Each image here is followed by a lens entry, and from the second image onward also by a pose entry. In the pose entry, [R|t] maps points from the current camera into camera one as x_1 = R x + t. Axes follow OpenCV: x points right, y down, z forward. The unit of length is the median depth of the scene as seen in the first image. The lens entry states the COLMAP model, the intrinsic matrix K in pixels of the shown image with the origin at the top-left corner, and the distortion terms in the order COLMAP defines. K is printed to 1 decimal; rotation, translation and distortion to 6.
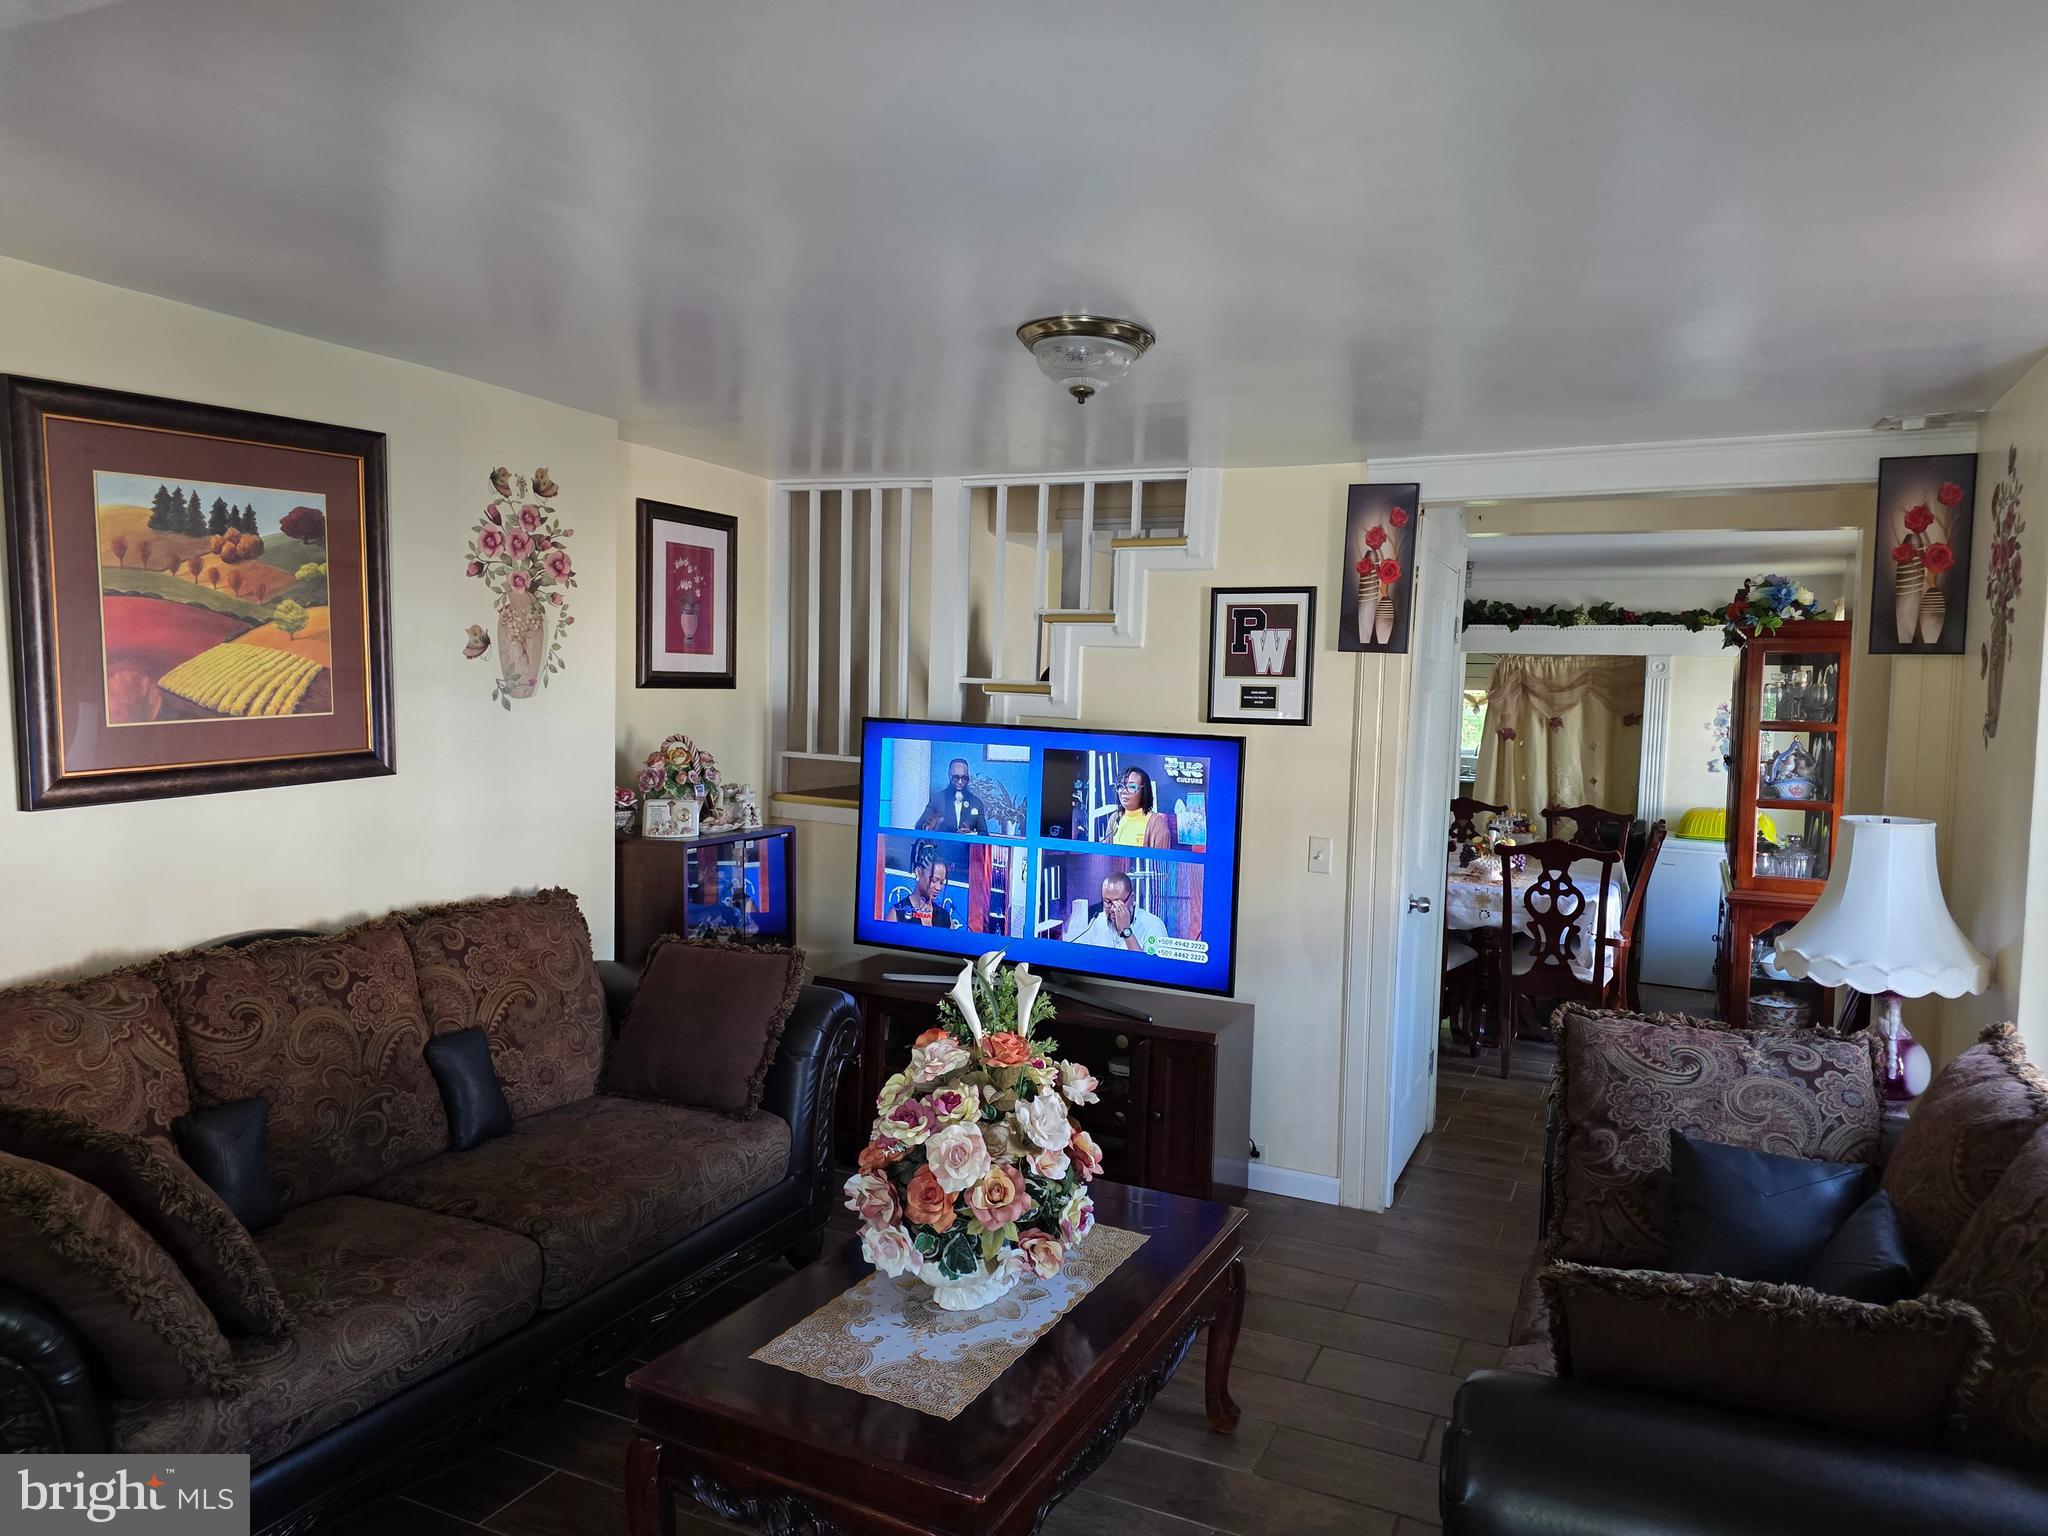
lens RADIAL K [[1345.4, 0, 1056.1], [0, 1345.4, 729.9], [0, 0, 1]] dist [0.189715, -0.047461]
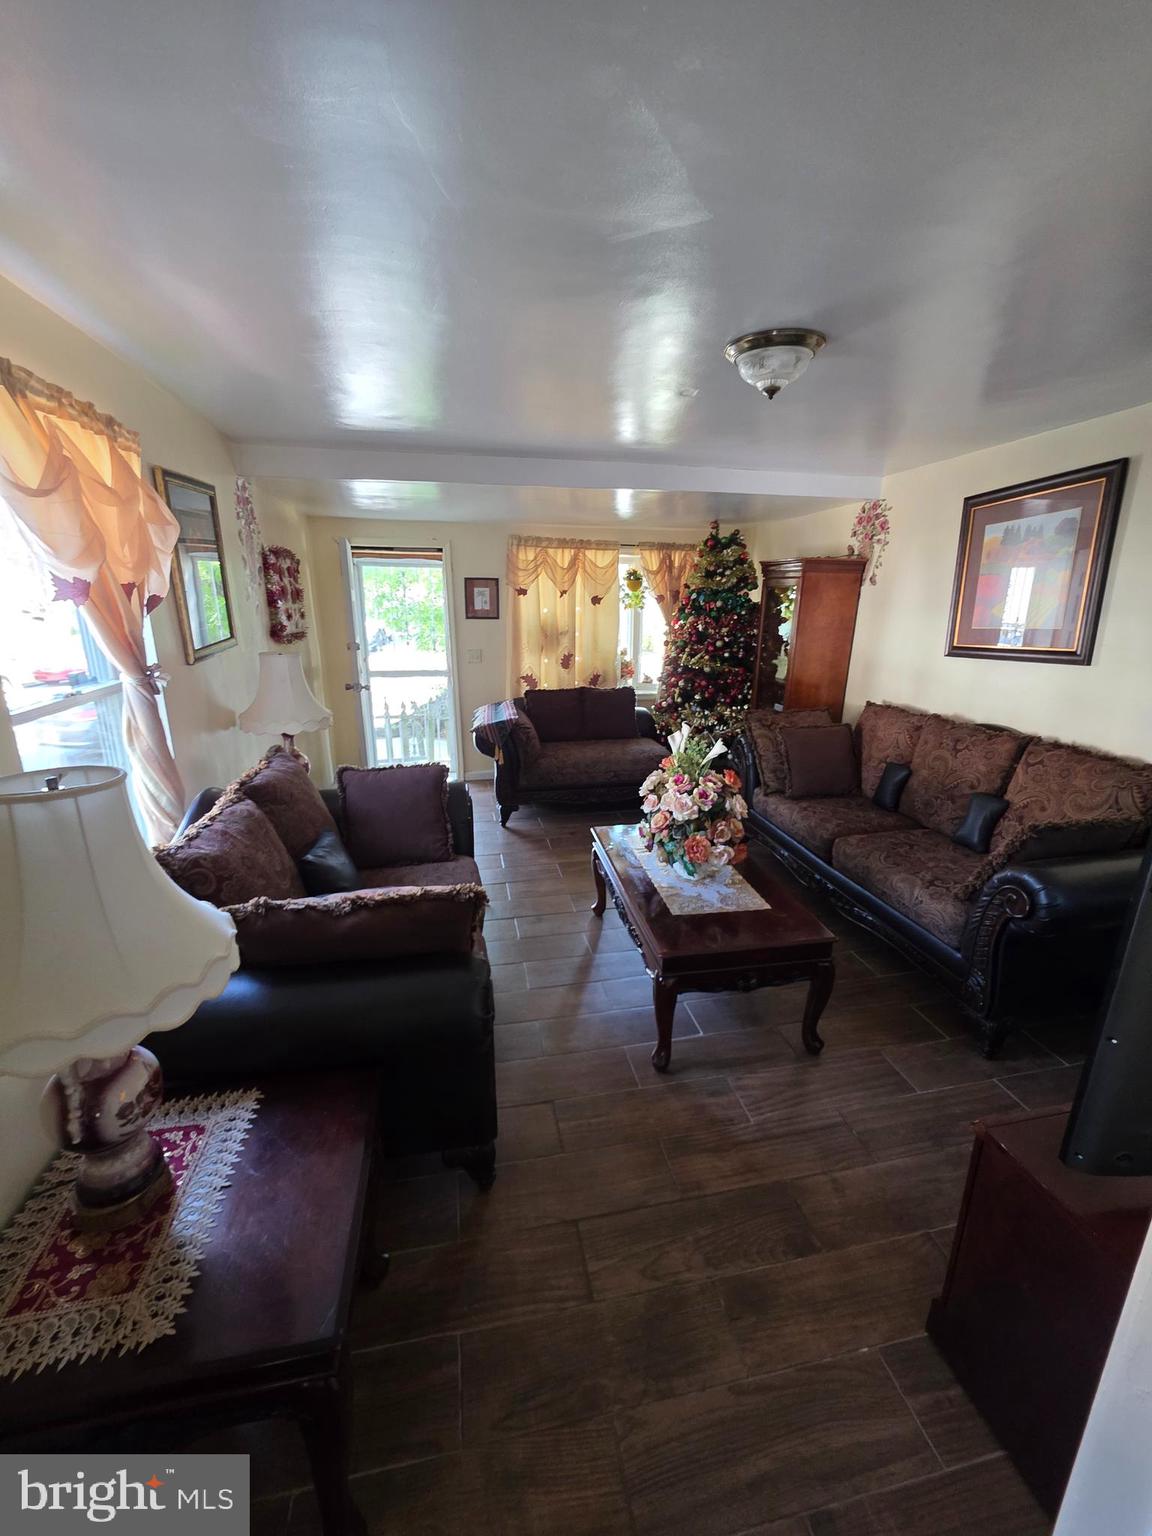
lens RADIAL K [[613.8, 0, 575.2], [0, 613.8, 774.4], [0, 0, 1]] dist [0.000105, -0.000115]
pose [[-0.796010, 0.132542, -0.590594, 0.569262], [-0.051670, 0.957289, 0.284477, -0.026381], [0.603074, 0.256963, -0.755163, 1.372214]]
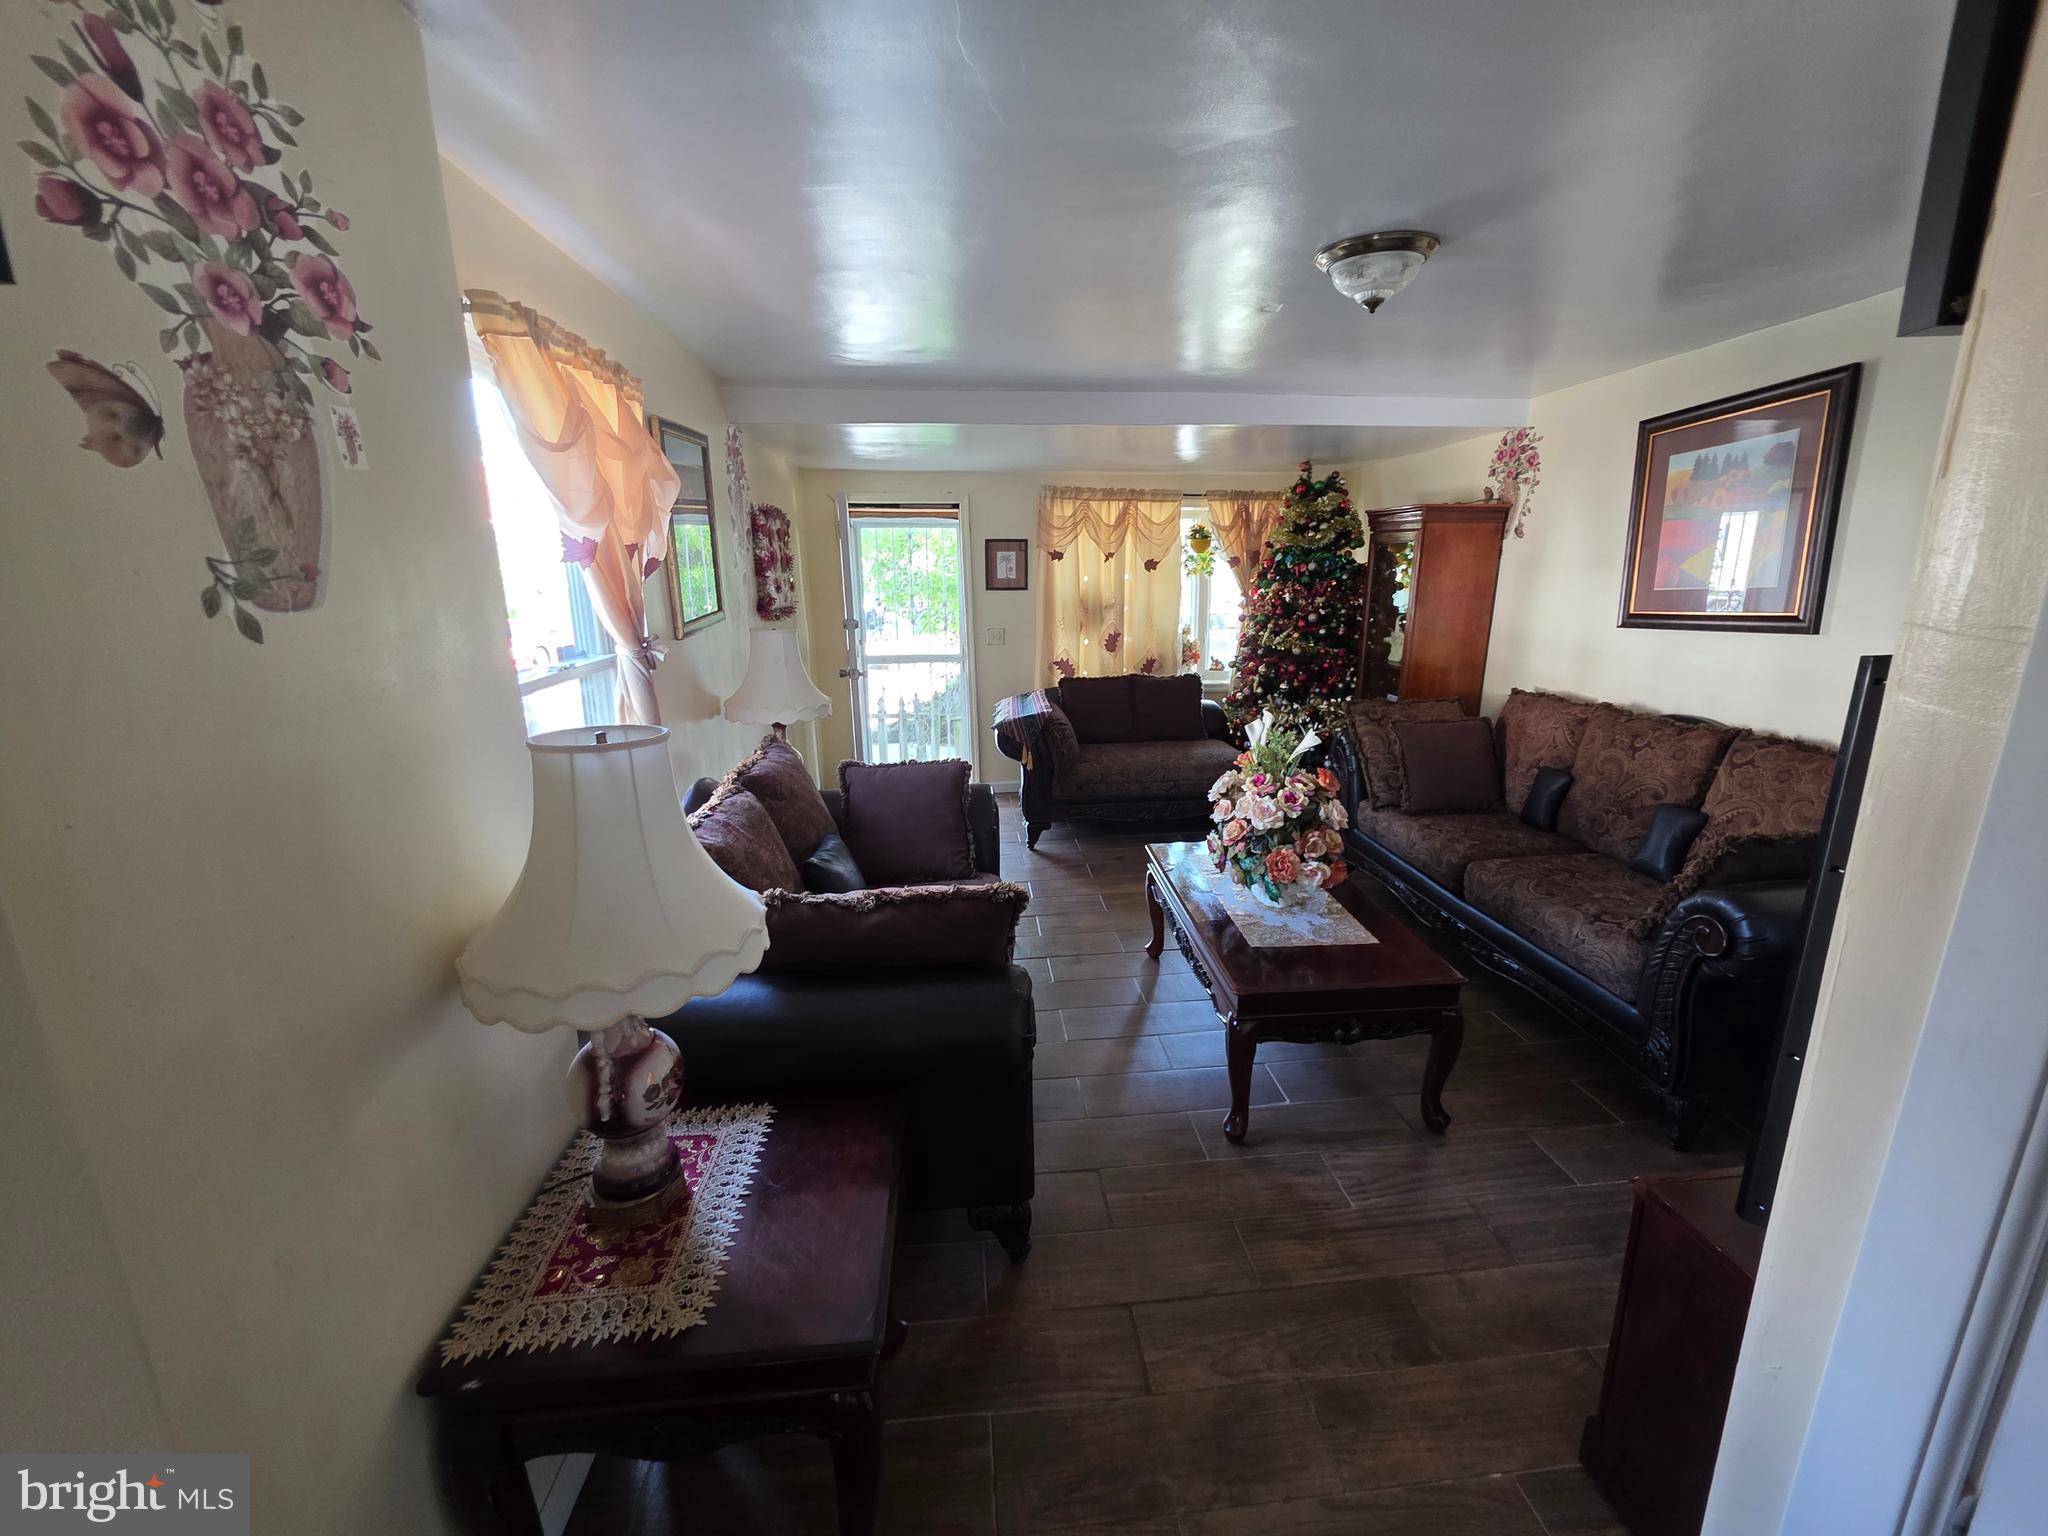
lens RADIAL K [[821.4, 0, 1034.6], [0, 821.4, 762.1], [0, 0, 1]] dist [0.000573, 0.000196]
pose [[-0.852097, 0.095459, -0.514606, 0.629111], [-0.037090, 0.969742, 0.241300, -0.012982], [0.522069, 0.224697, -0.822773, 1.431110]]
